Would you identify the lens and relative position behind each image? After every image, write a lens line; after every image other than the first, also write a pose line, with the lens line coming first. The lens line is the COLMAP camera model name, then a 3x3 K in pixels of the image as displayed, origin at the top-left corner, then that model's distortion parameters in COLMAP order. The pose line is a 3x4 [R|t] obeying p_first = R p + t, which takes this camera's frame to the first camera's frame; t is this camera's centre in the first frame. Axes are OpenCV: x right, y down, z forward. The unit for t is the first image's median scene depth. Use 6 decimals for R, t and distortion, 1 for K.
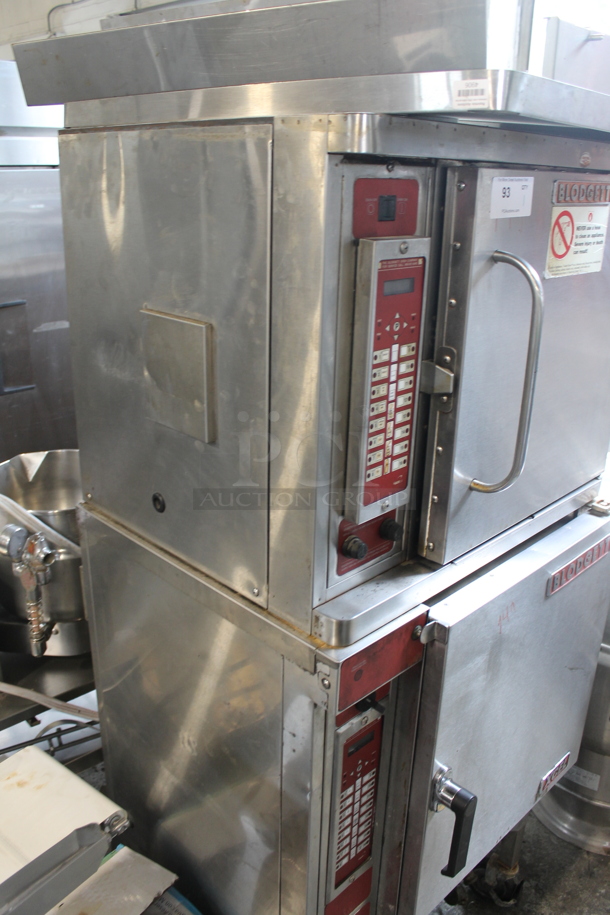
lens RADIAL K [[780.4, 0, 305.0], [0, 780.4, 457.5], [0, 0, 1]] dist [-0.172103, 0.157733]
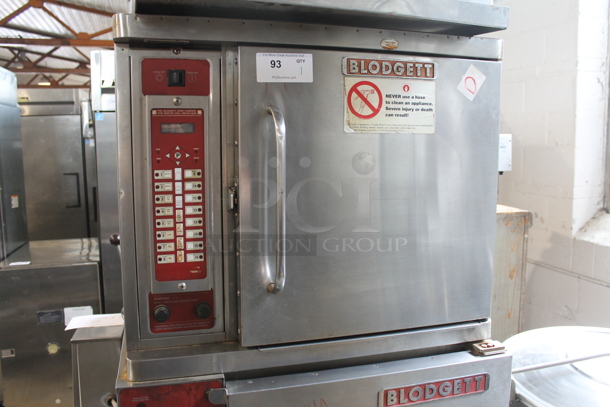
lens RADIAL K [[520.3, 0, 306.5], [0, 520.3, 197.7], [0, 0, 1]] dist [-0.172103, 0.157733]
pose [[0.879067, 0.030265, -0.475736, 0.757758], [-0.150356, 0.964644, -0.216461, 0.076843], [0.452364, 0.261813, 0.852538, 0.292331]]
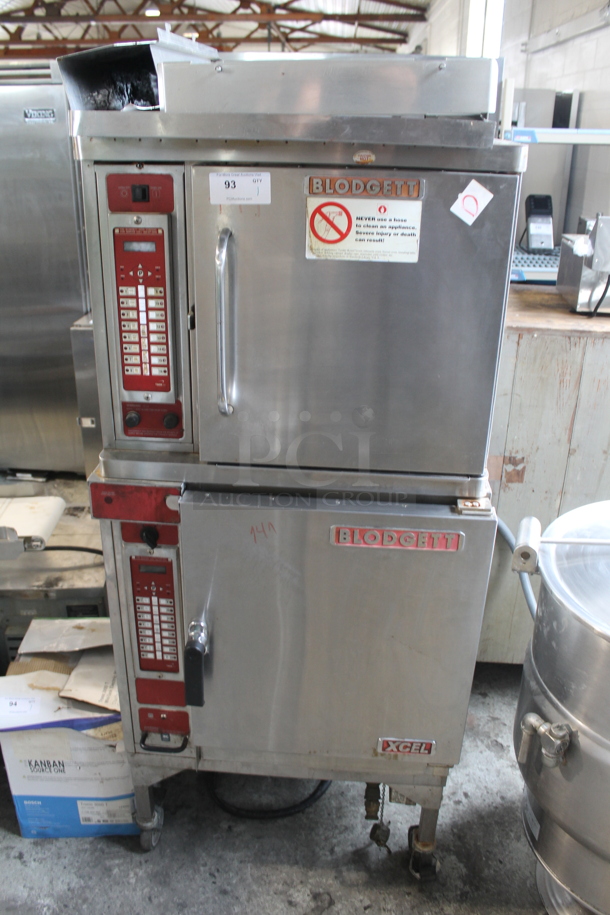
lens RADIAL K [[780.4, 0, 305.0], [0, 780.4, 457.5], [0, 0, 1]] dist [-0.172103, 0.157733]
pose [[0.657664, 0.299770, -0.691098, 1.387066], [-0.271524, 0.950077, 0.153716, -0.139201], [0.702676, 0.086556, 0.706226, 0.201385]]
